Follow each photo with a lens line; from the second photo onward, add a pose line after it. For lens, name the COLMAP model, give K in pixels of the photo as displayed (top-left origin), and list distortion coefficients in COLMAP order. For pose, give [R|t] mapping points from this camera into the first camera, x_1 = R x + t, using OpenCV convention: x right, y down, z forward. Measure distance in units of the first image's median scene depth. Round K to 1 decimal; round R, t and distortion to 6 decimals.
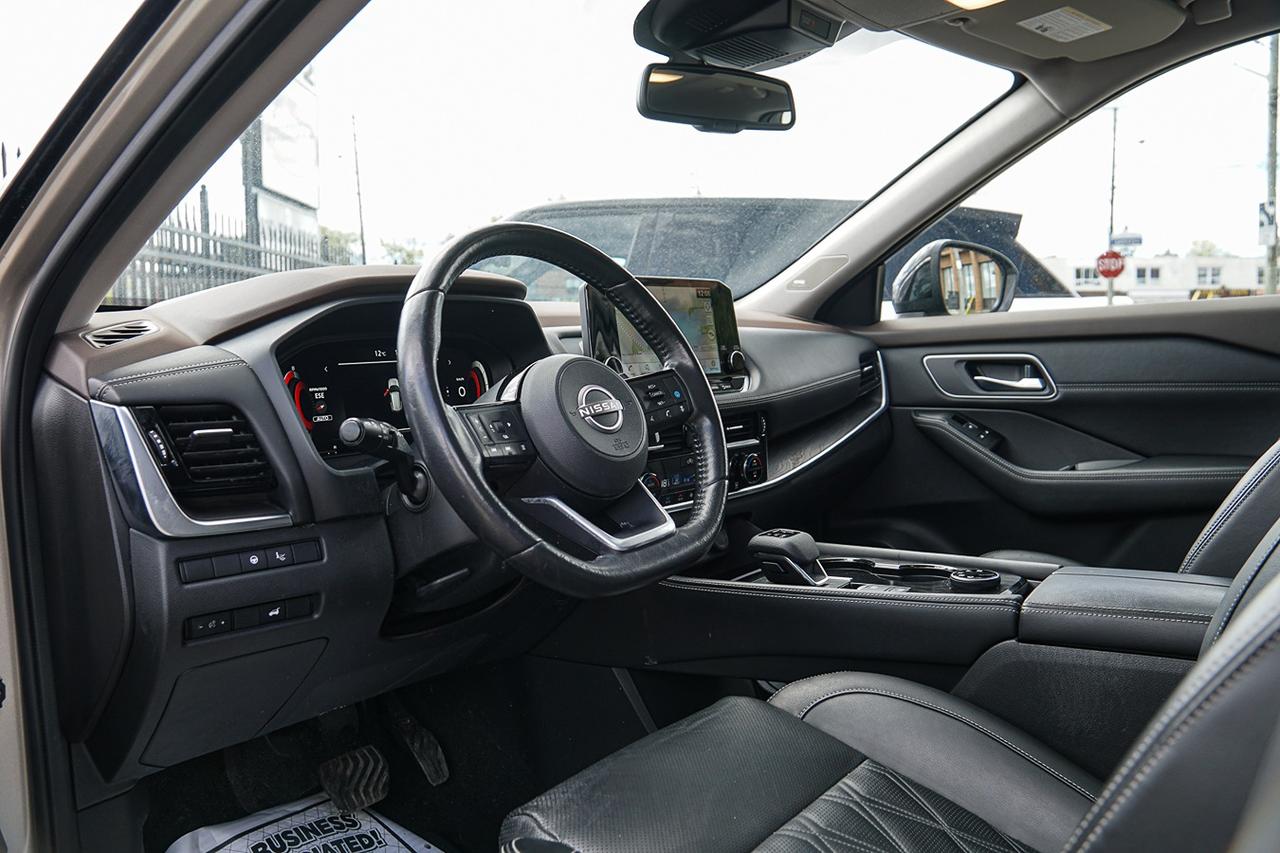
lens RADIAL K [[998.2, 0, 645.3], [0, 998.2, 417.8], [0, 0, 1]] dist [-0.133616, 0.101528]
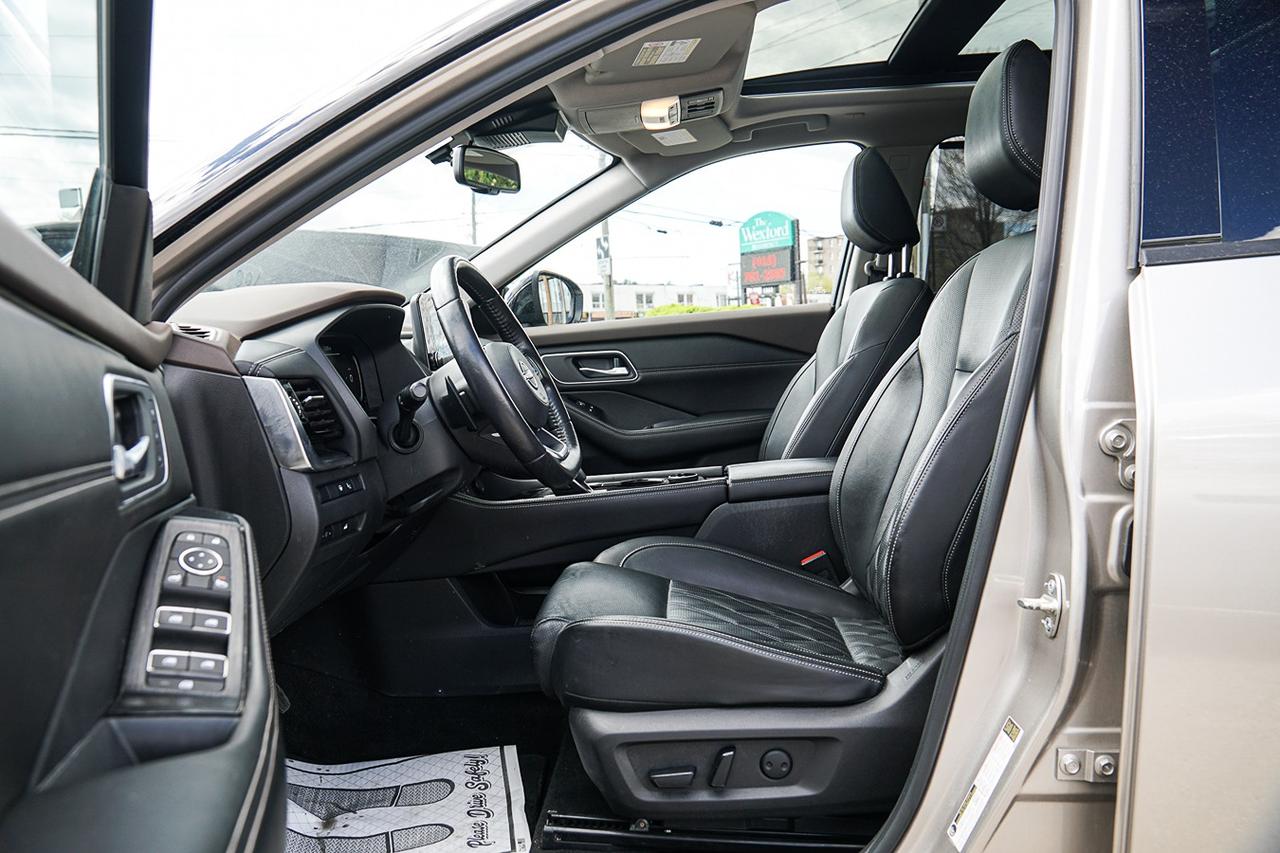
lens RADIAL K [[998.2, 0, 634.5], [0, 998.2, 428.2], [0, 0, 1]] dist [-0.133616, 0.101528]
pose [[0.816826, -0.065292, 0.573178, -0.632866], [0.074987, 0.997162, 0.006726, 0.059618], [-0.571990, 0.037487, 0.819404, -0.299294]]
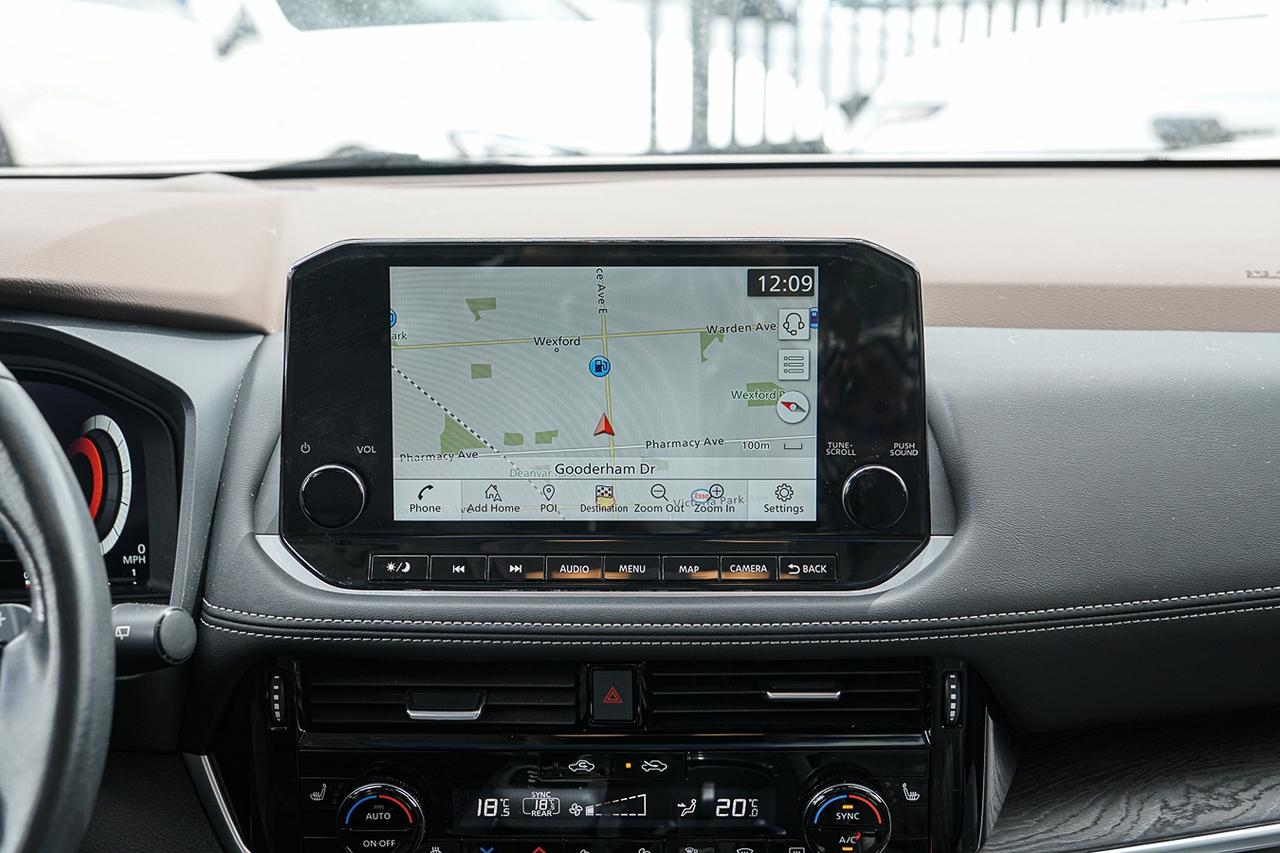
lens RADIAL K [[1864.5, 0, 624.5], [0, 1864.5, 442.8], [0, 0, 1]] dist [0.182926, 0.000000]
pose [[0.653191, 0.209646, -0.727592, 0.582249], [-0.073173, 0.973886, 0.214921, -0.241357], [0.753649, -0.087144, 0.651474, 0.649667]]
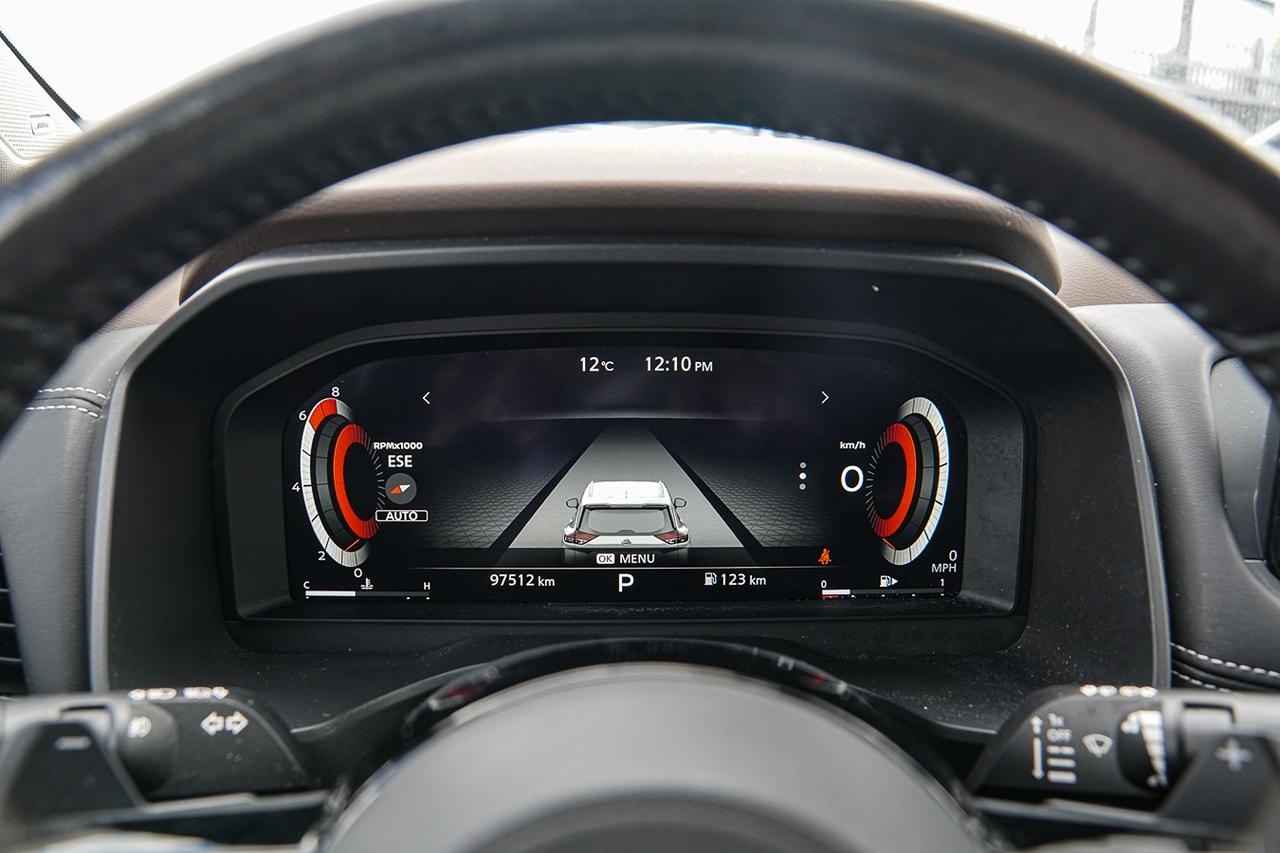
lens RADIAL K [[998.2, 0, 641.6], [0, 998.2, 424.7], [0, 0, 1]] dist [-0.133616, 0.101528]
pose [[0.641490, 0.221654, -0.734411, 0.032632], [-0.088192, 0.972309, 0.216421, -0.118794], [0.762045, -0.074063, 0.643274, 0.703847]]
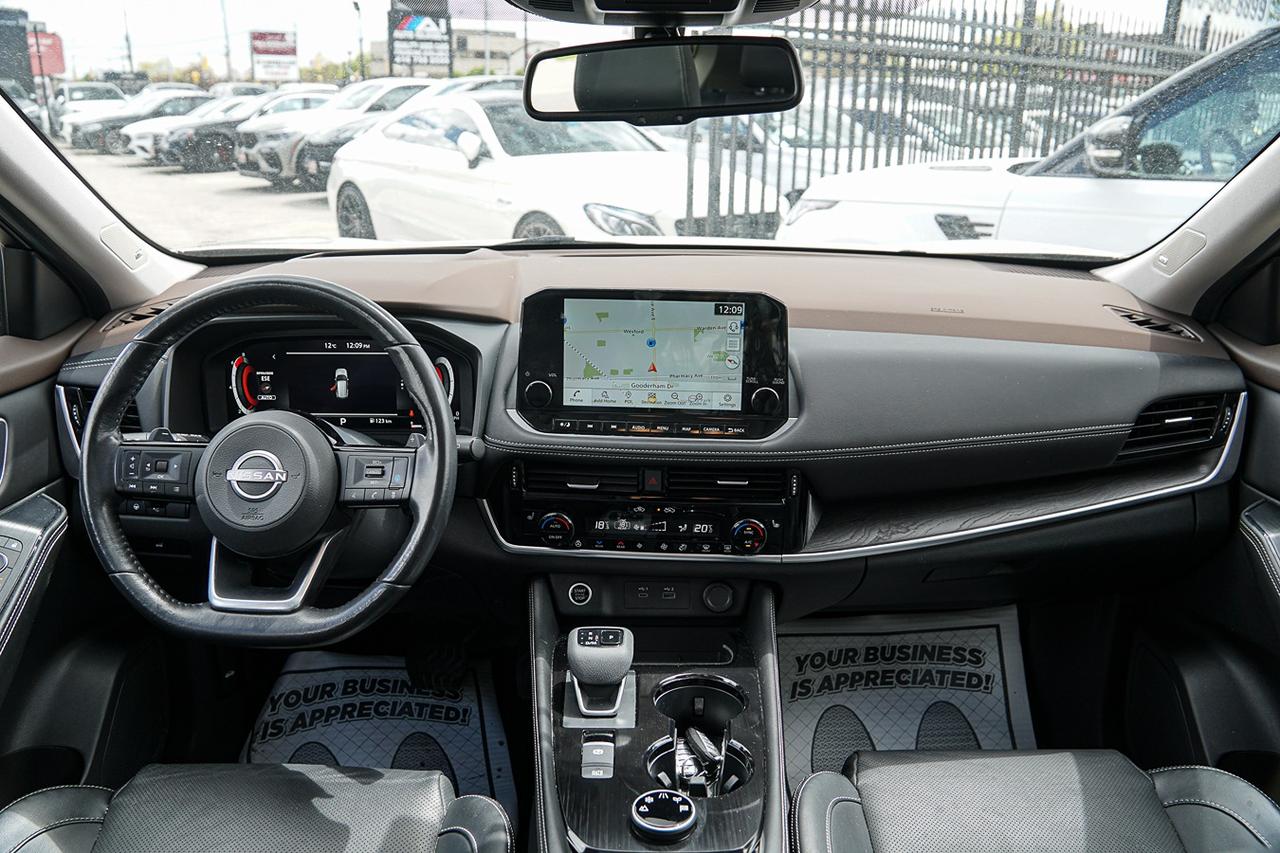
lens RADIAL K [[998.2, 0, 630.7], [0, 998.2, 427.9], [0, 0, 1]] dist [-0.133616, 0.101528]
pose [[0.616511, 0.273157, -0.738444, 0.734245], [-0.089896, 0.956177, 0.278646, -0.294253], [0.782198, -0.105405, 0.614049, 0.526929]]
